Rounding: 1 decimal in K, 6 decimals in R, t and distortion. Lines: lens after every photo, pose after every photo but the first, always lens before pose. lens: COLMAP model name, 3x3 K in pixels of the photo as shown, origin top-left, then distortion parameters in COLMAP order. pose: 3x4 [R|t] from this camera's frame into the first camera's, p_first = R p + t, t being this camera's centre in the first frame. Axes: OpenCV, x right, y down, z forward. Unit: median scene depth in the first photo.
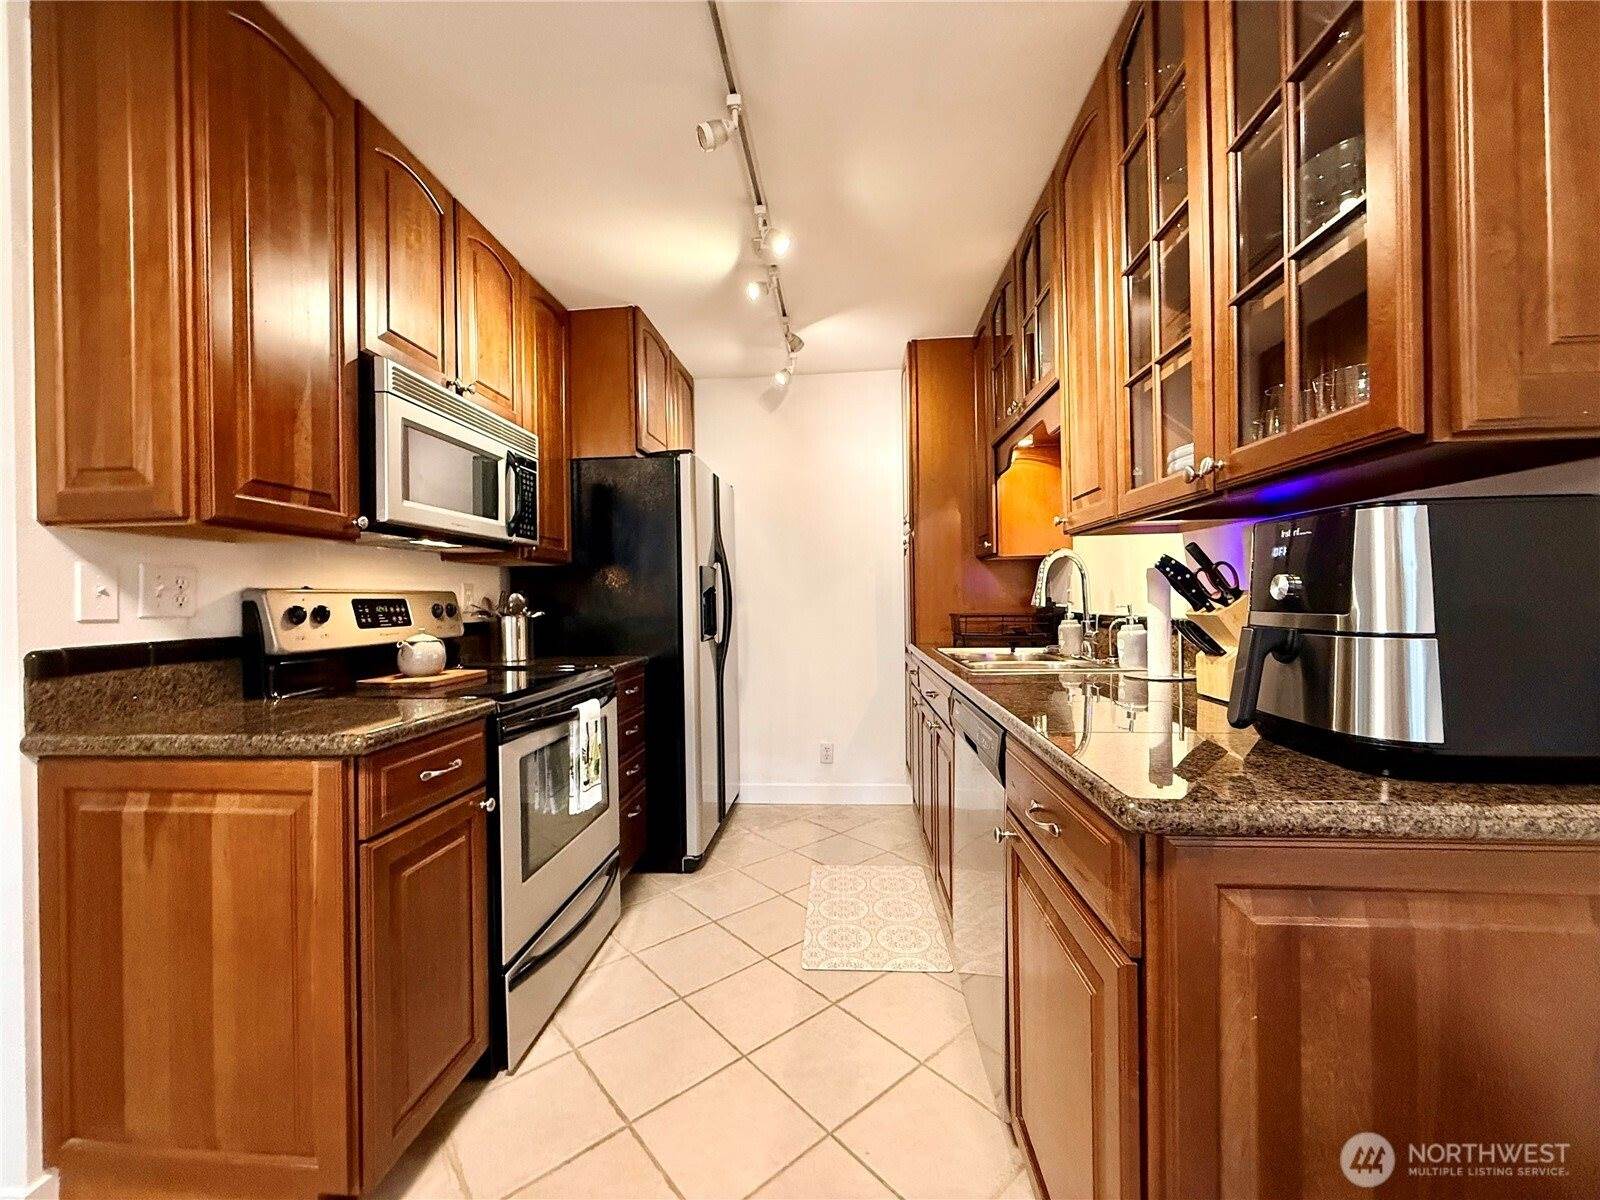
lens RADIAL K [[637.0, 0, 796.6], [0, 637.0, 598.1], [0, 0, 1]] dist [-0.001898, 0.000245]
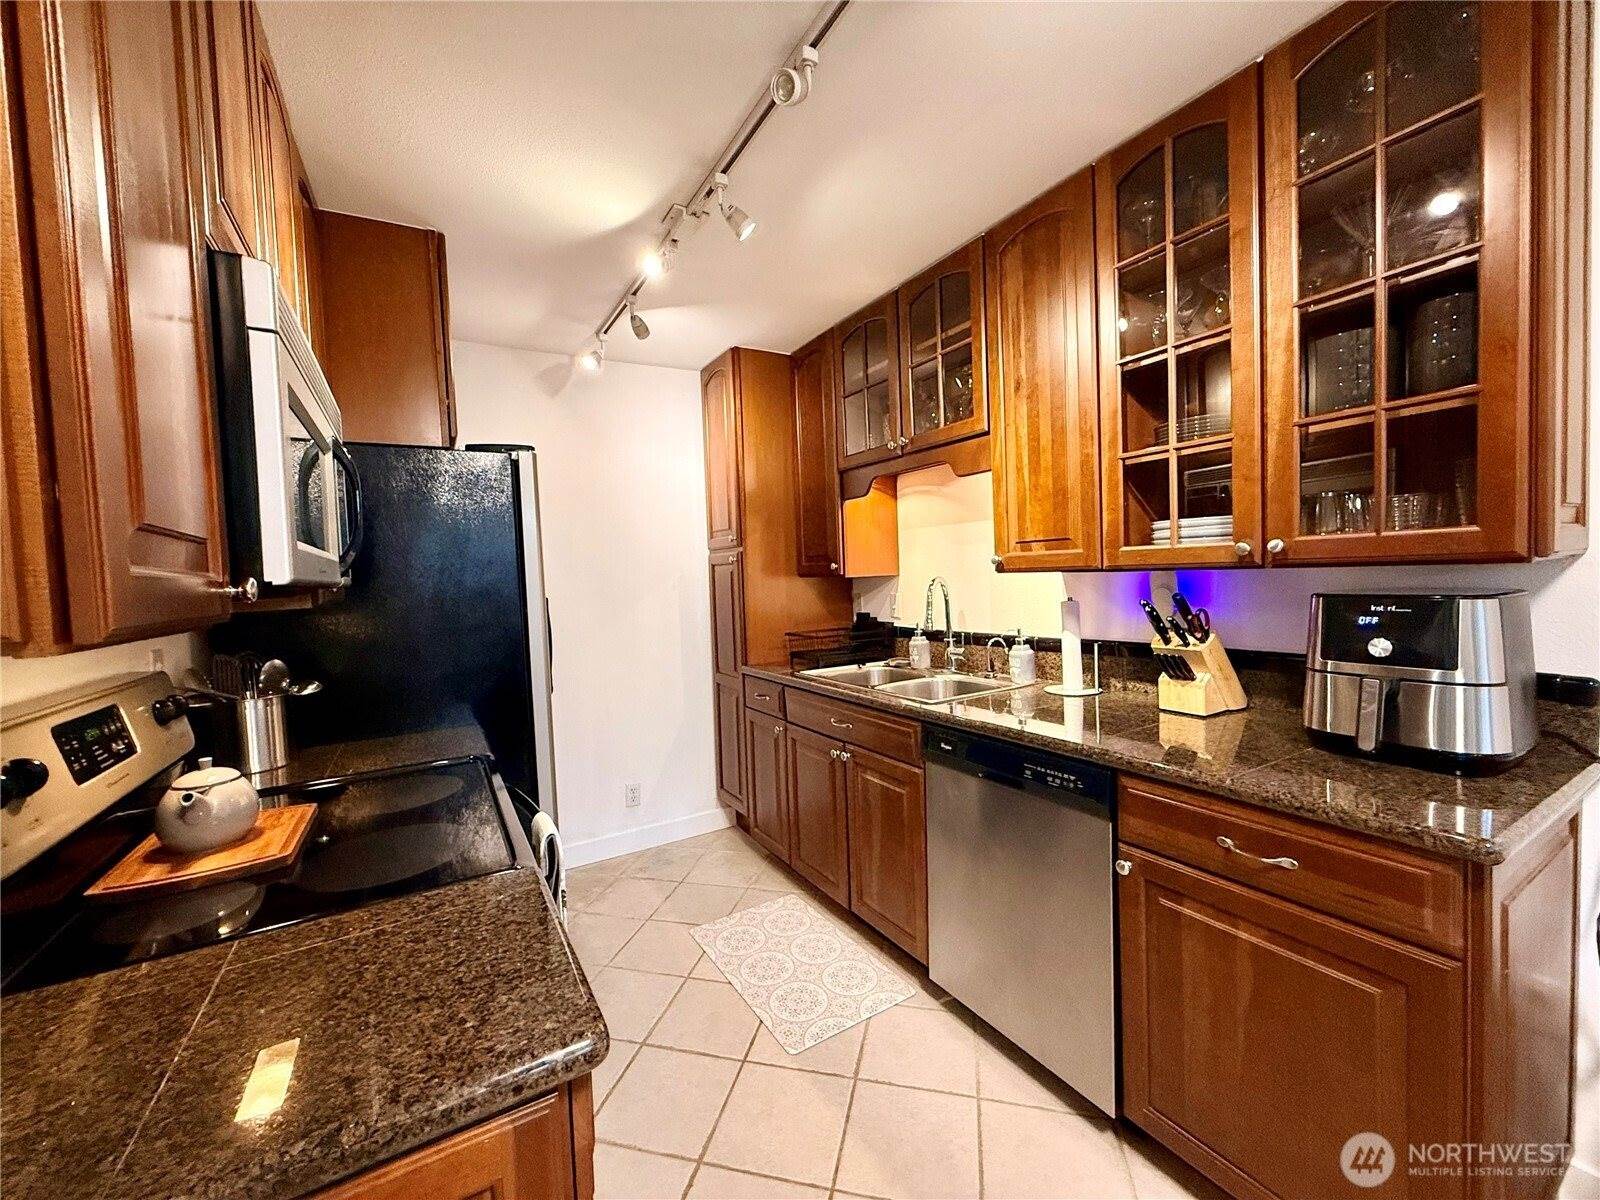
lens RADIAL K [[637.0, 0, 796.6], [0, 637.0, 598.1], [0, 0, 1]] dist [-0.001898, 0.000245]
pose [[0.819043, -0.039883, 0.572345, -0.477480], [0.027747, 0.999167, 0.029919, -0.090344], [-0.573061, -0.008625, 0.819467, 0.267049]]
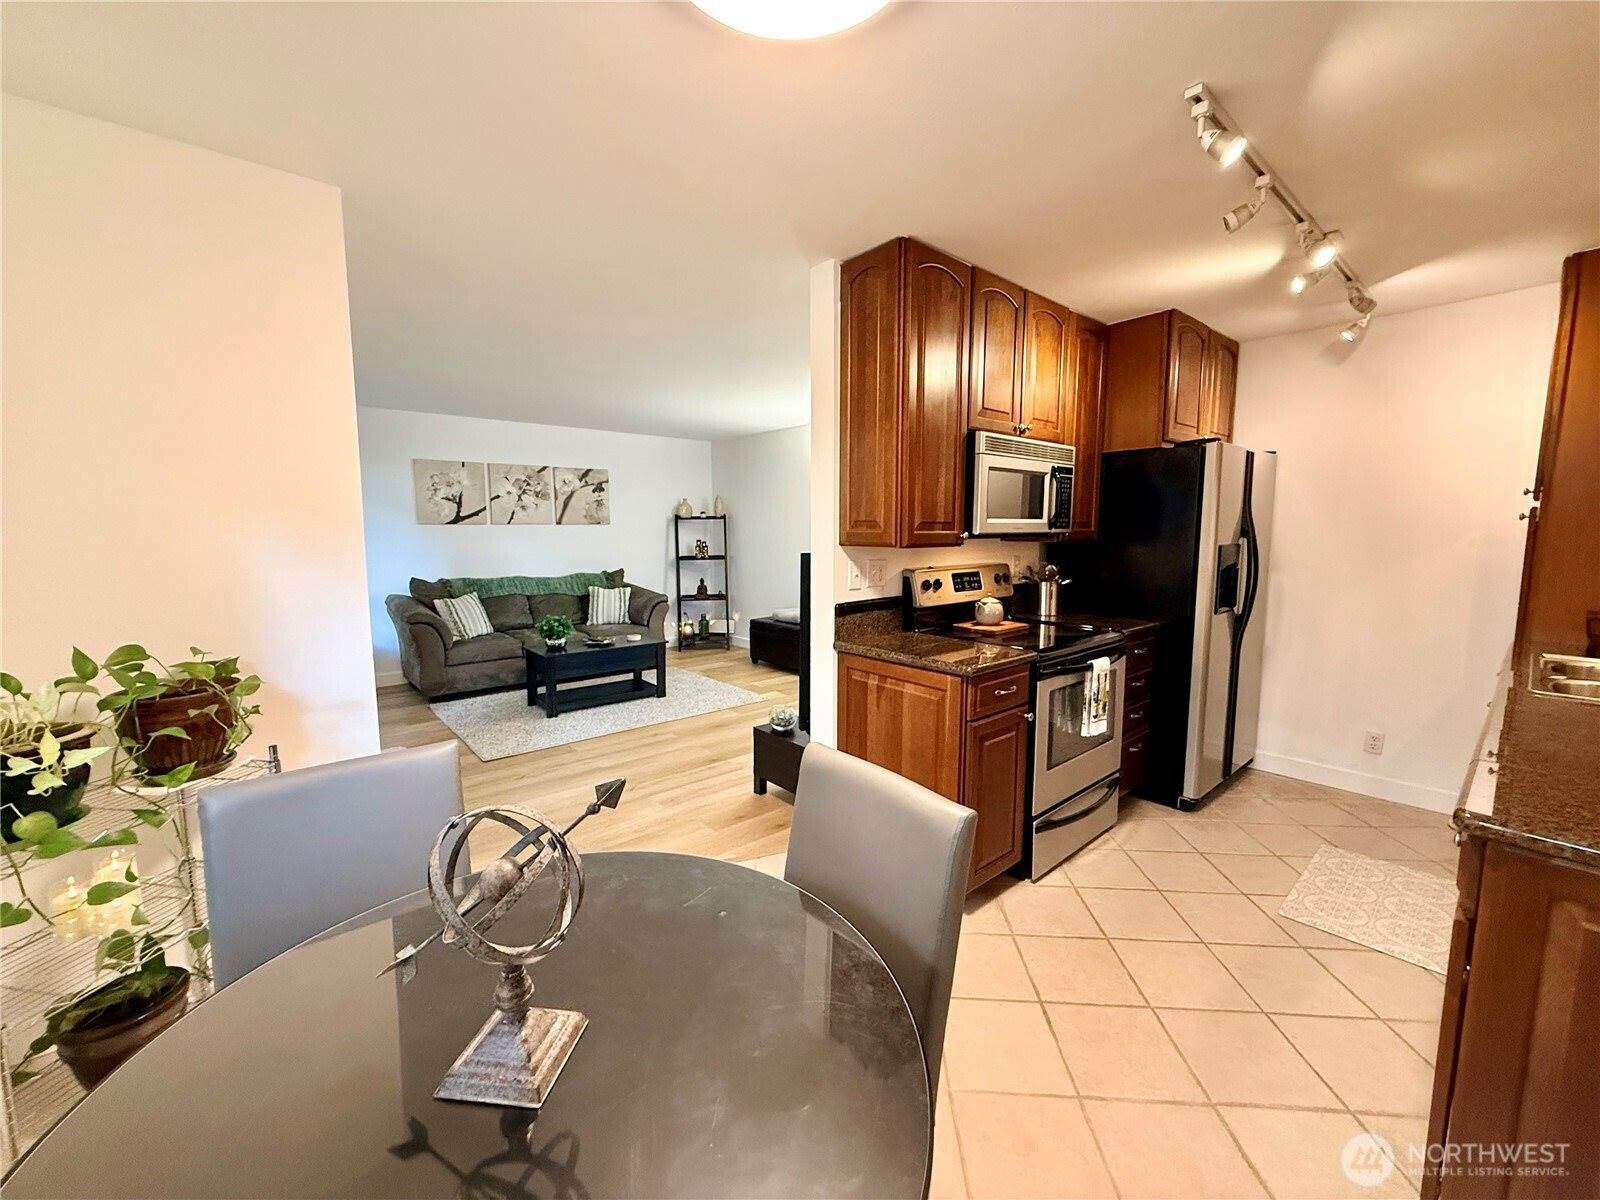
lens RADIAL K [[637.0, 0, 796.6], [0, 637.0, 598.1], [0, 0, 1]] dist [-0.001898, 0.000245]
pose [[0.709191, 0.092398, -0.698936, 0.145367], [-0.009284, 0.992513, 0.121788, -0.121848], [0.704955, -0.079882, 0.704739, -0.392029]]
